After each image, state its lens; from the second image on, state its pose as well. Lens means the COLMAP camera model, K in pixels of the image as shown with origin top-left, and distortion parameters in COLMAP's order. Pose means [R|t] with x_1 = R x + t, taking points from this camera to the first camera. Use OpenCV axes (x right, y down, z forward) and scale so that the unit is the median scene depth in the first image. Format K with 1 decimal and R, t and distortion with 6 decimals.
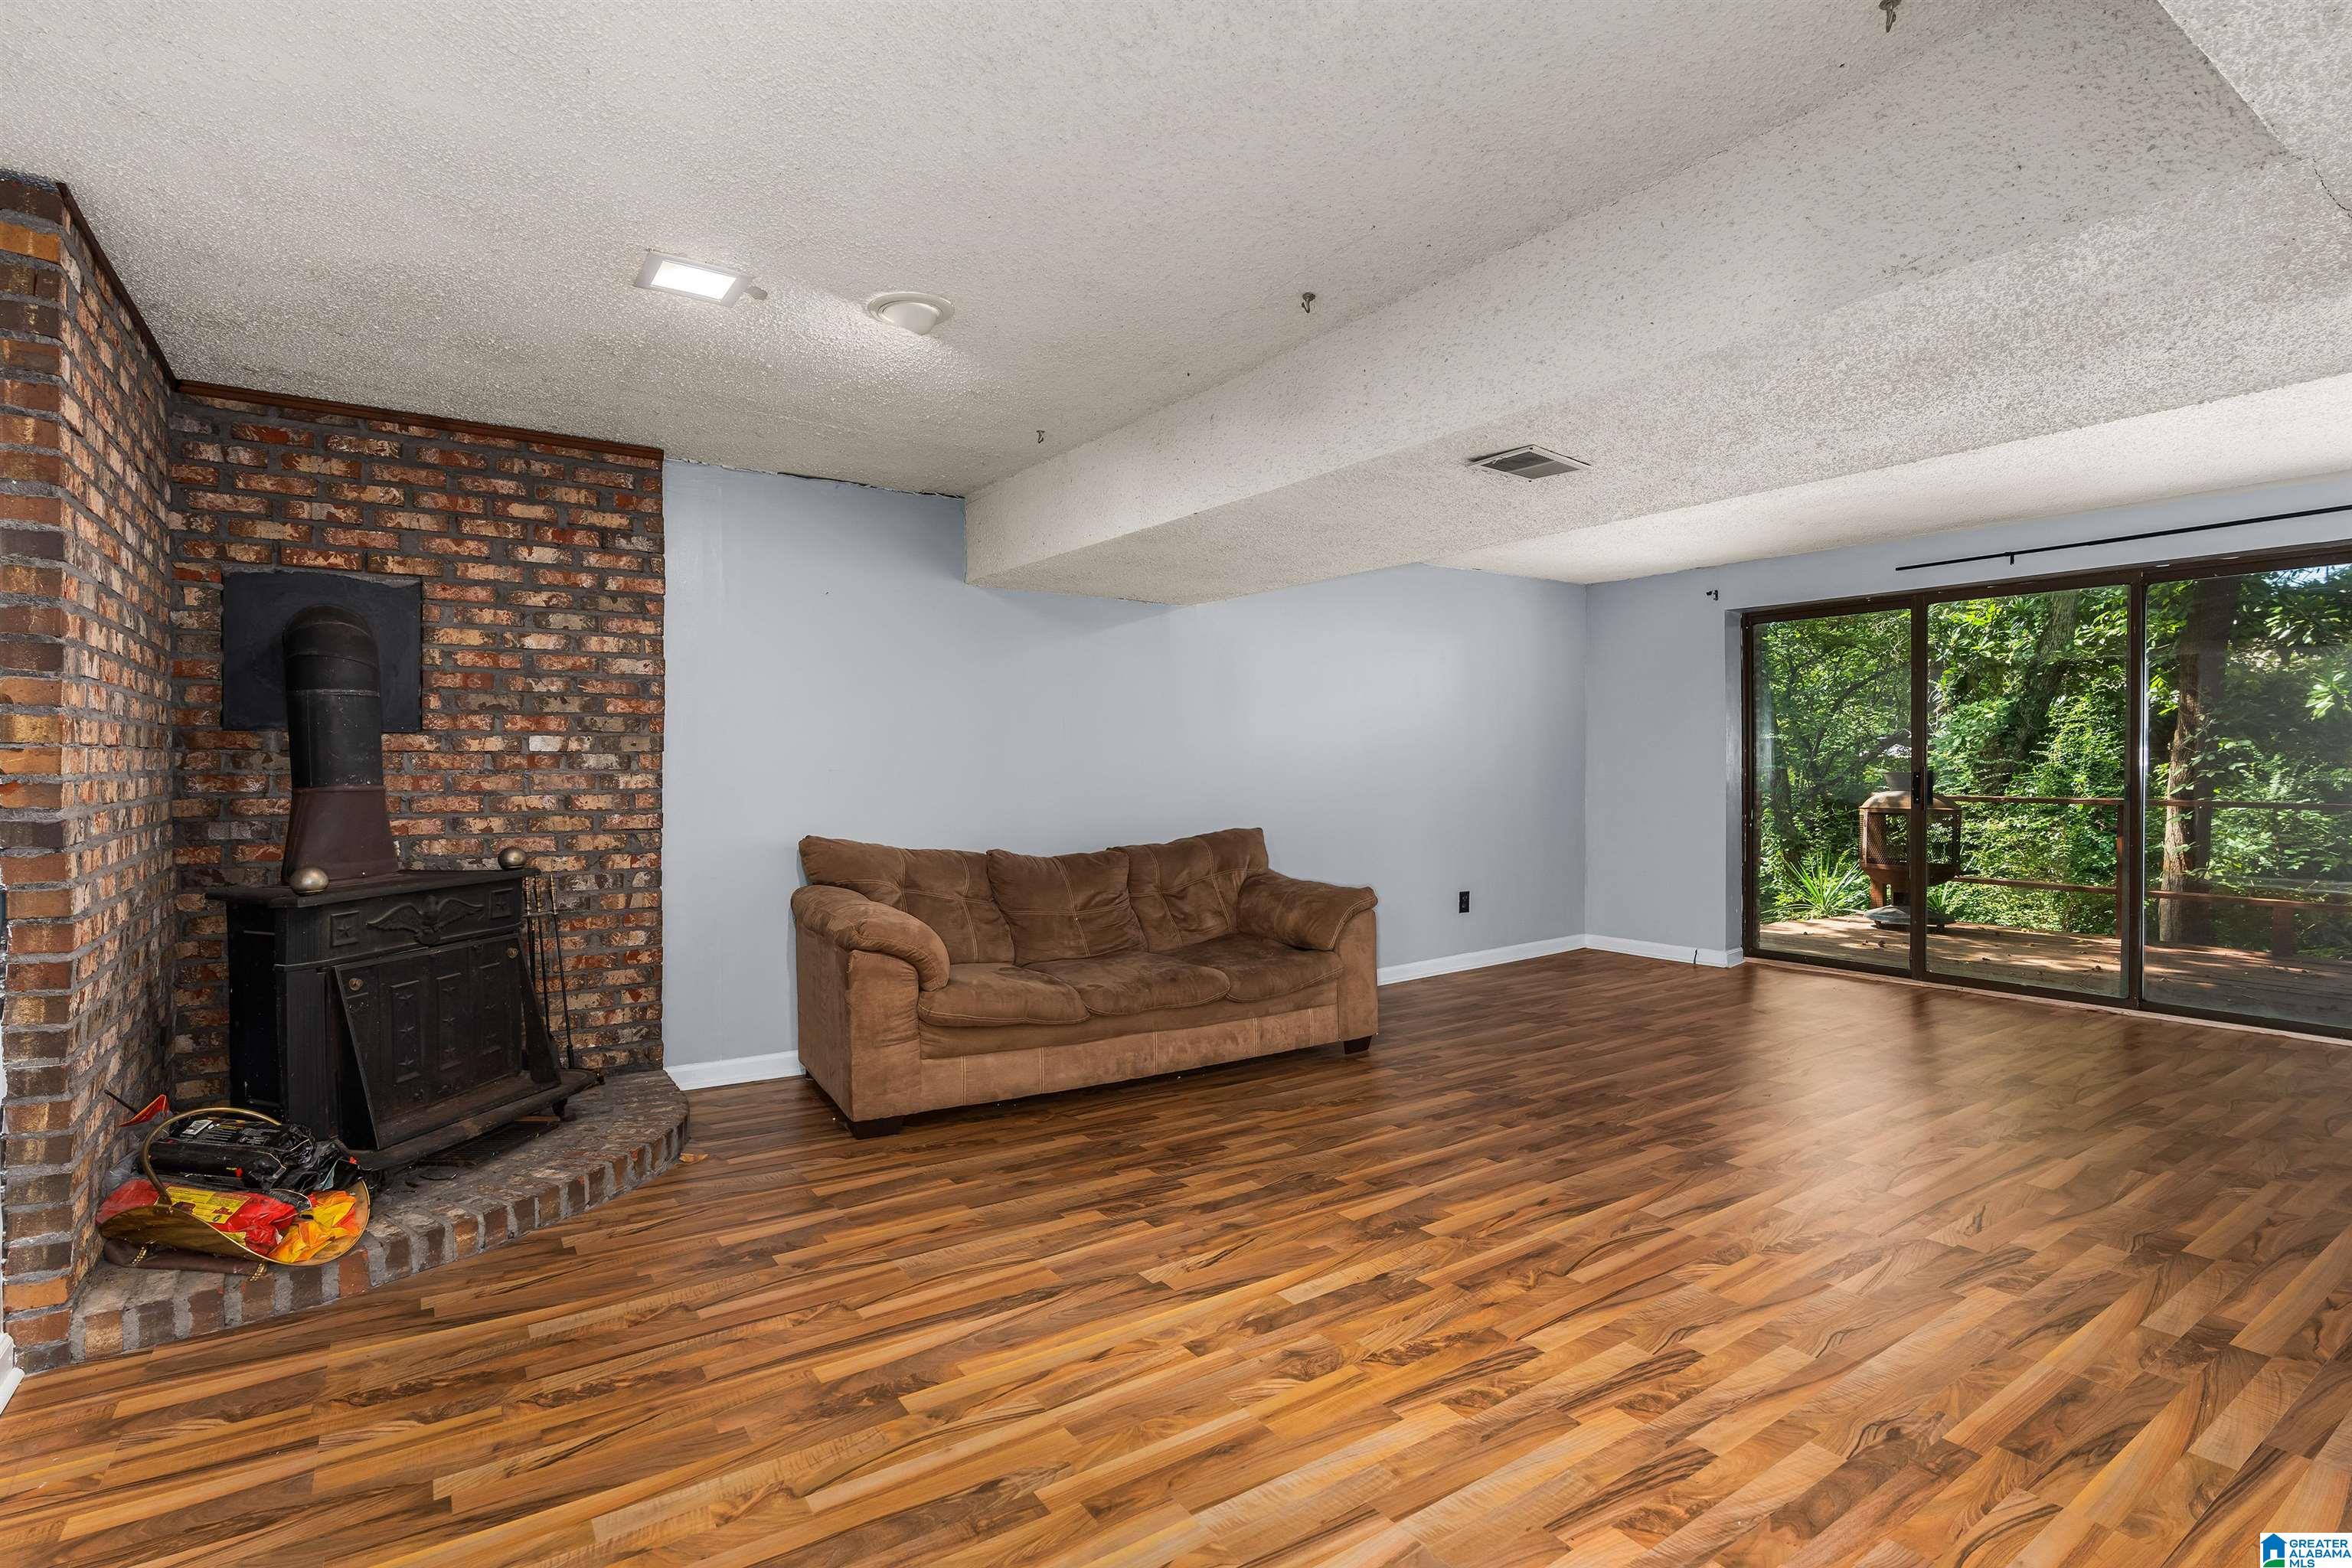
lens RADIAL K [[1175.9, 0, 1190.3], [0, 1175.9, 768.9], [0, 0, 1]] dist [-0.002717, 0.000093]
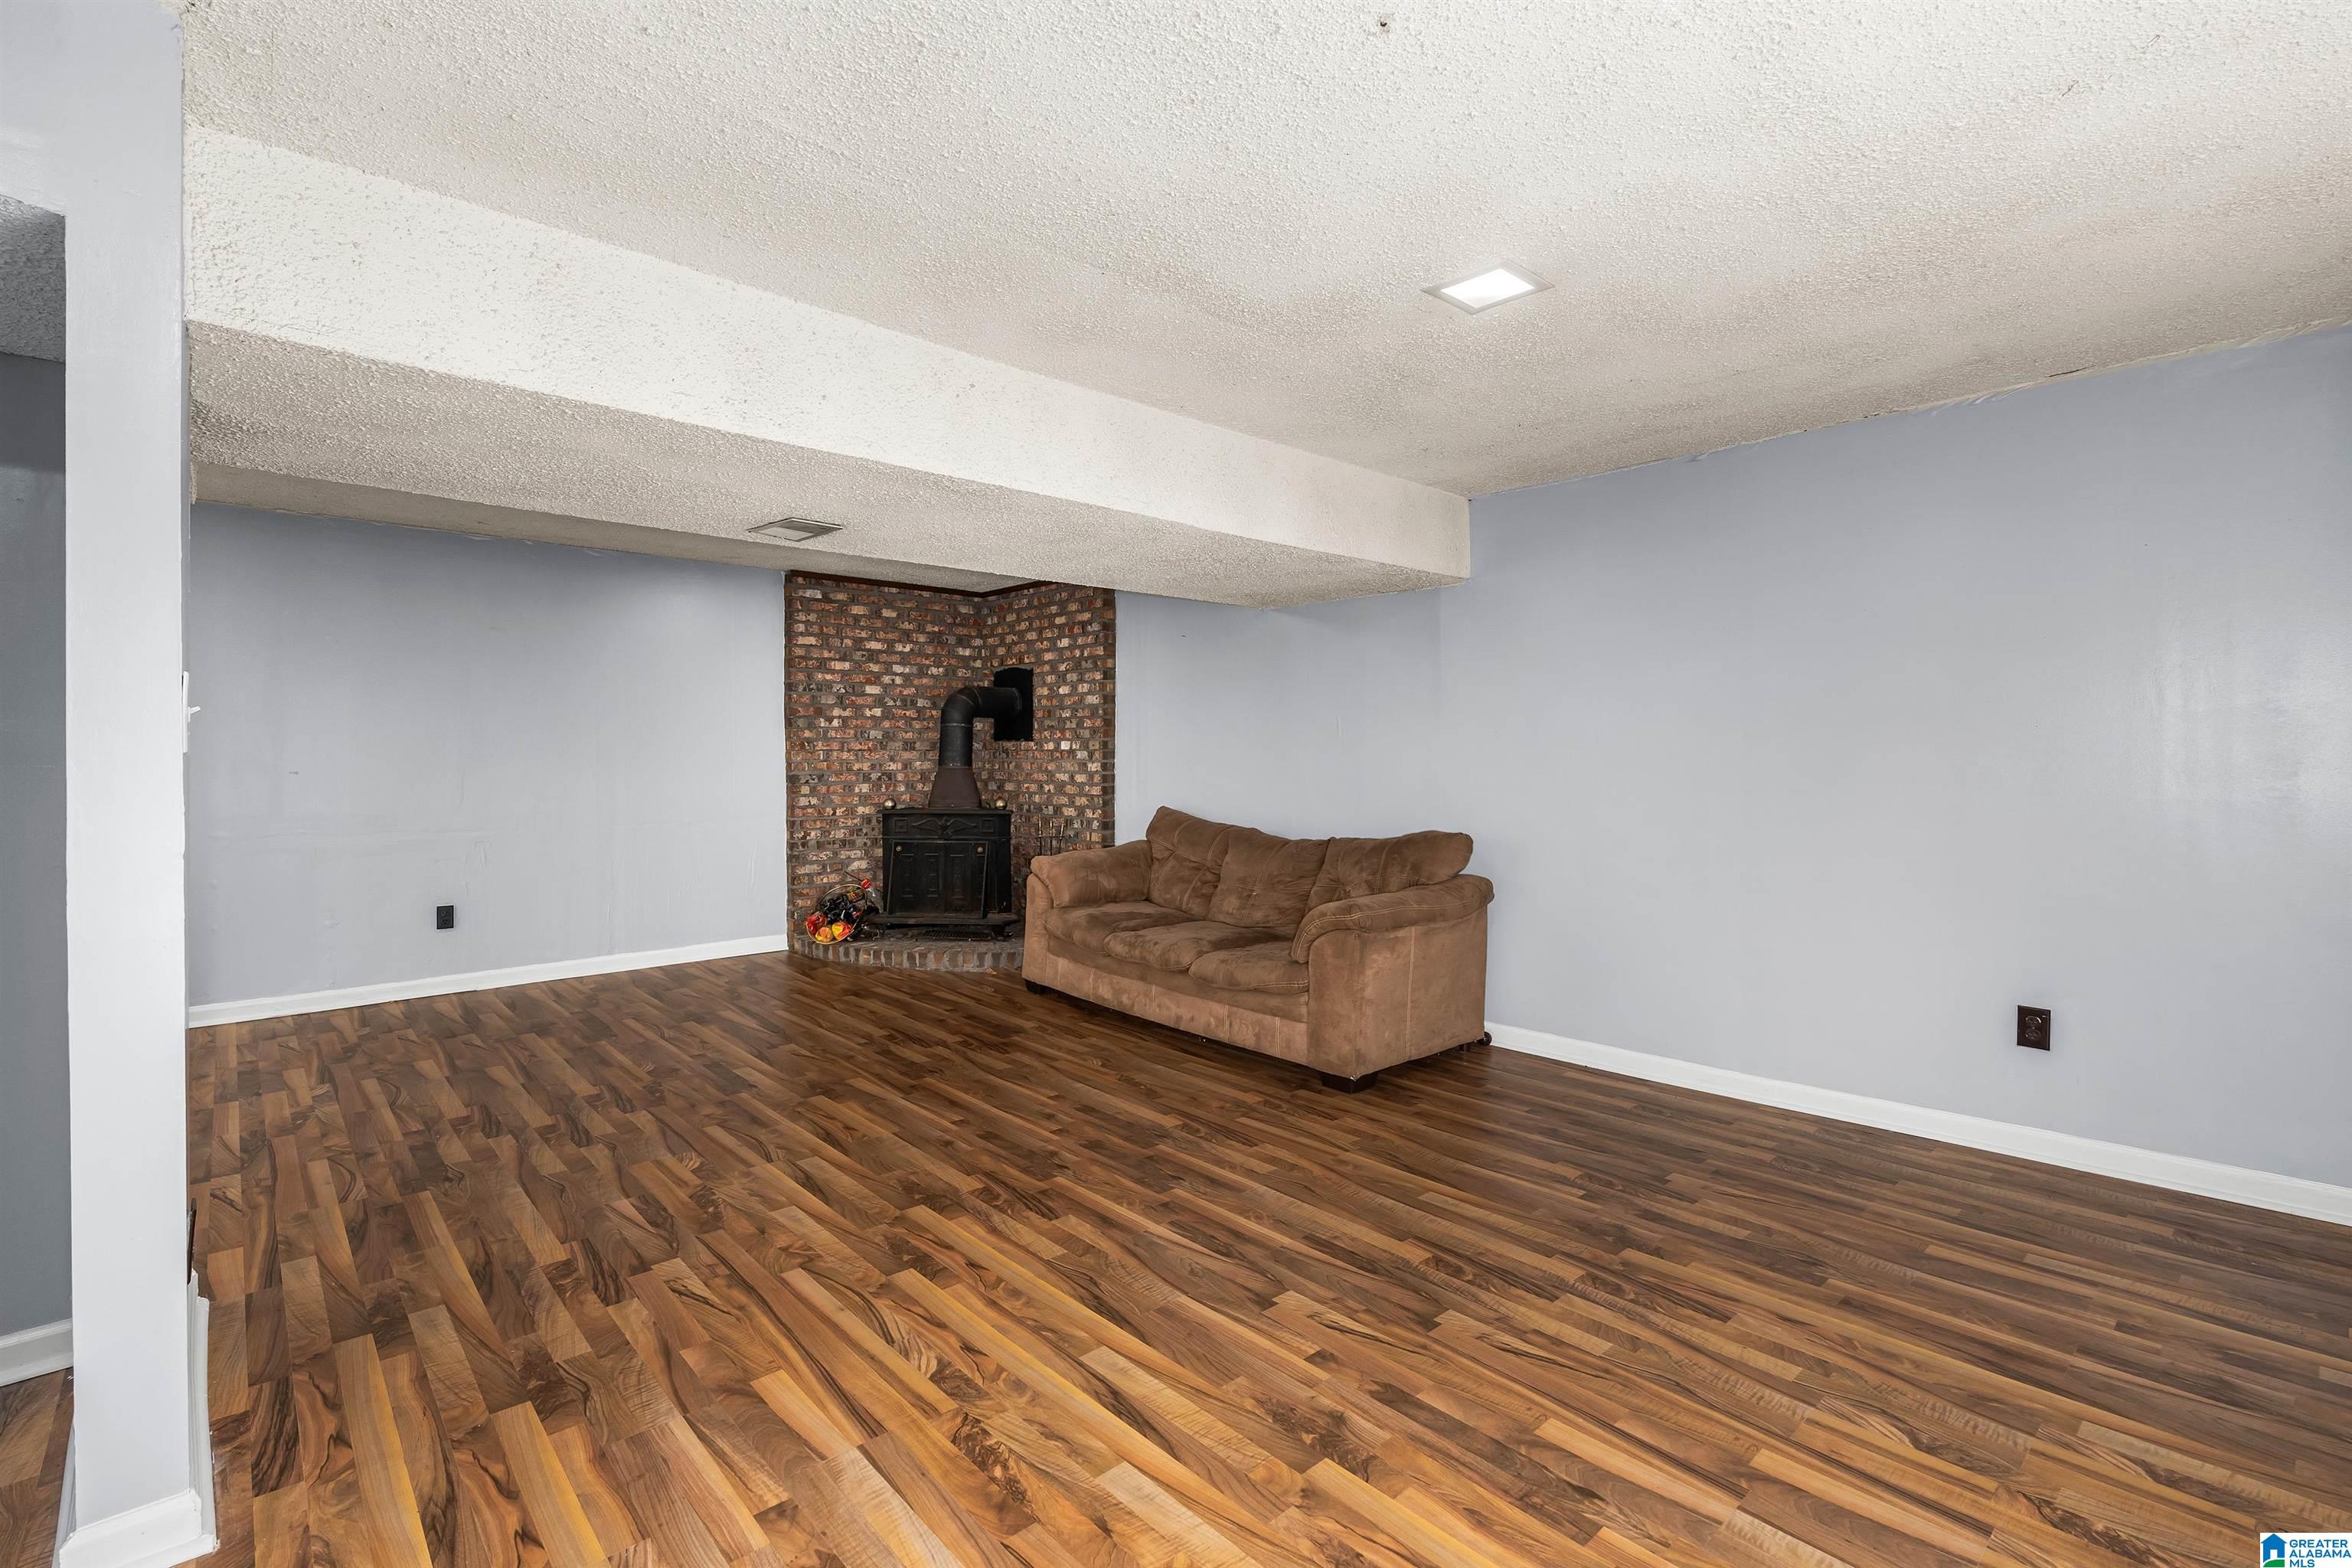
lens RADIAL K [[1070.5, 0, 1113.5], [0, 1070.5, 760.4], [0, 0, 1]] dist [-0.003188, -0.000207]
pose [[0.075671, 0.007162, -0.997107, 1.403074], [-0.003229, 0.999971, 0.006938, -0.012395], [0.997128, 0.002695, 0.075692, 1.187355]]
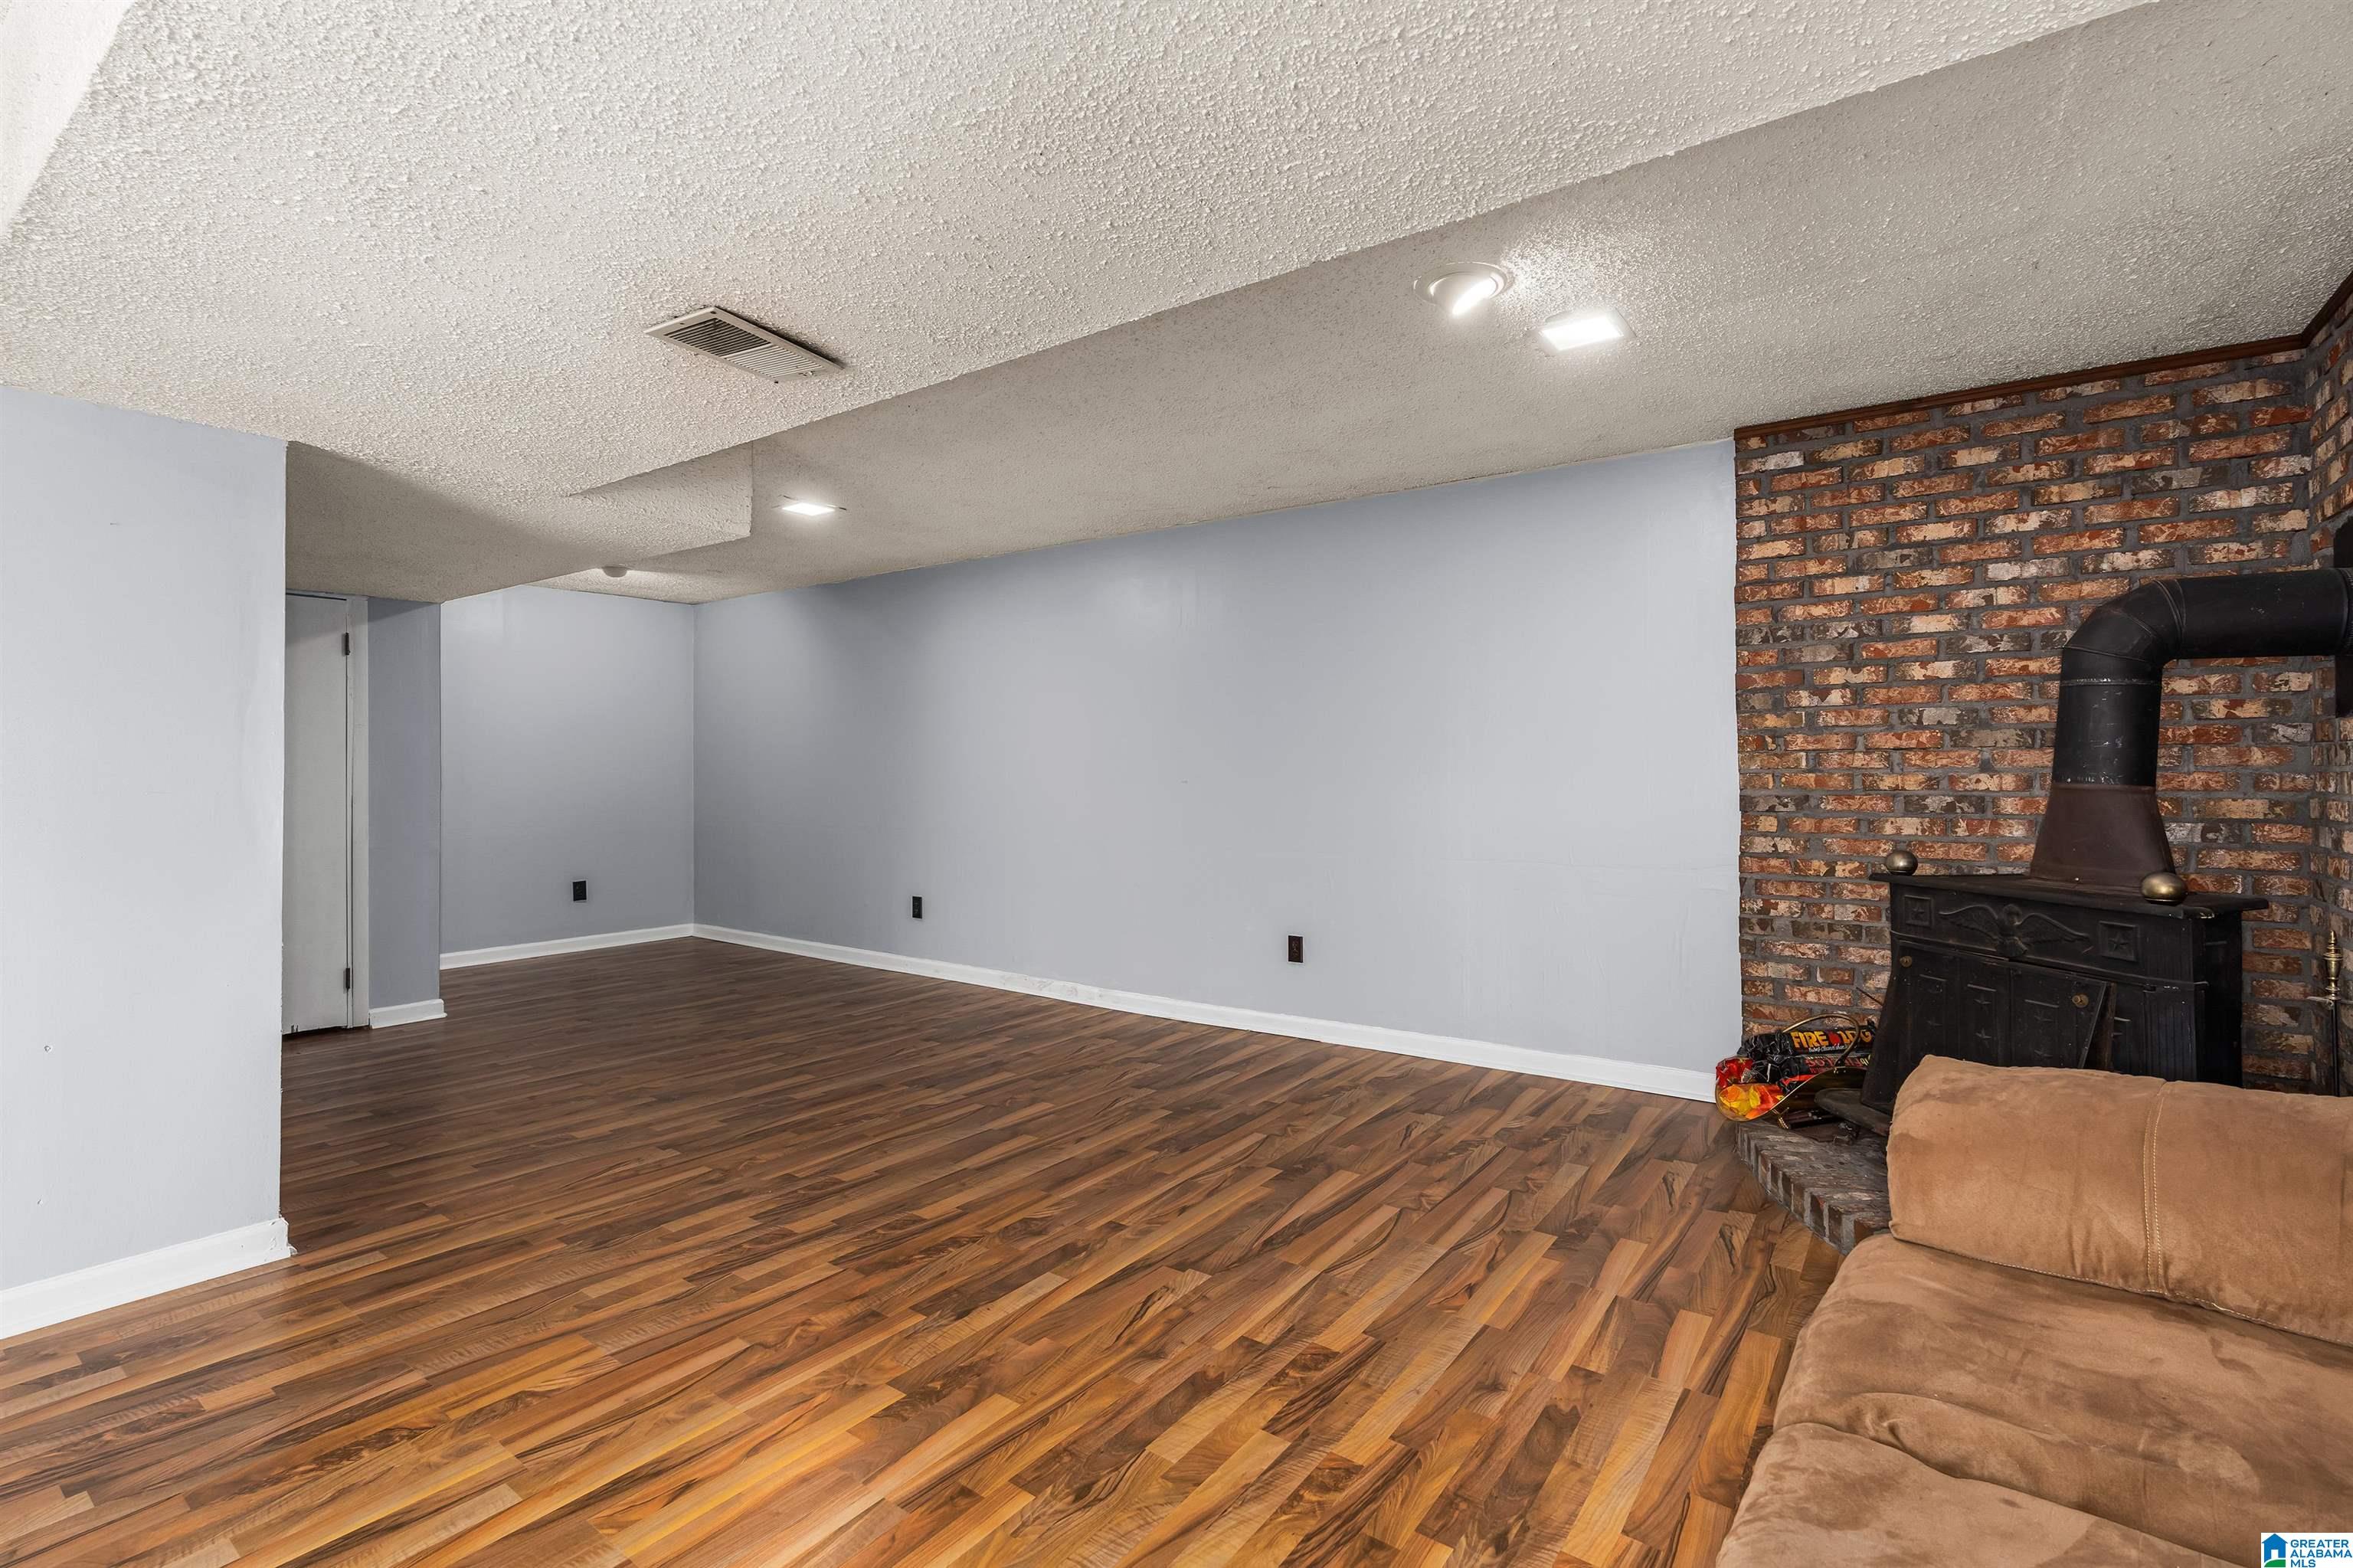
lens RADIAL K [[1046.4, 0, 1181.8], [0, 1046.4, 769.9], [0, 0, 1]] dist [-0.005512, -0.000220]
pose [[-0.944974, 0.002576, -0.327135, 0.232398], [0.002448, 0.999997, 0.000803, 0.001561], [0.327136, -0.000042, -0.944977, 1.590583]]
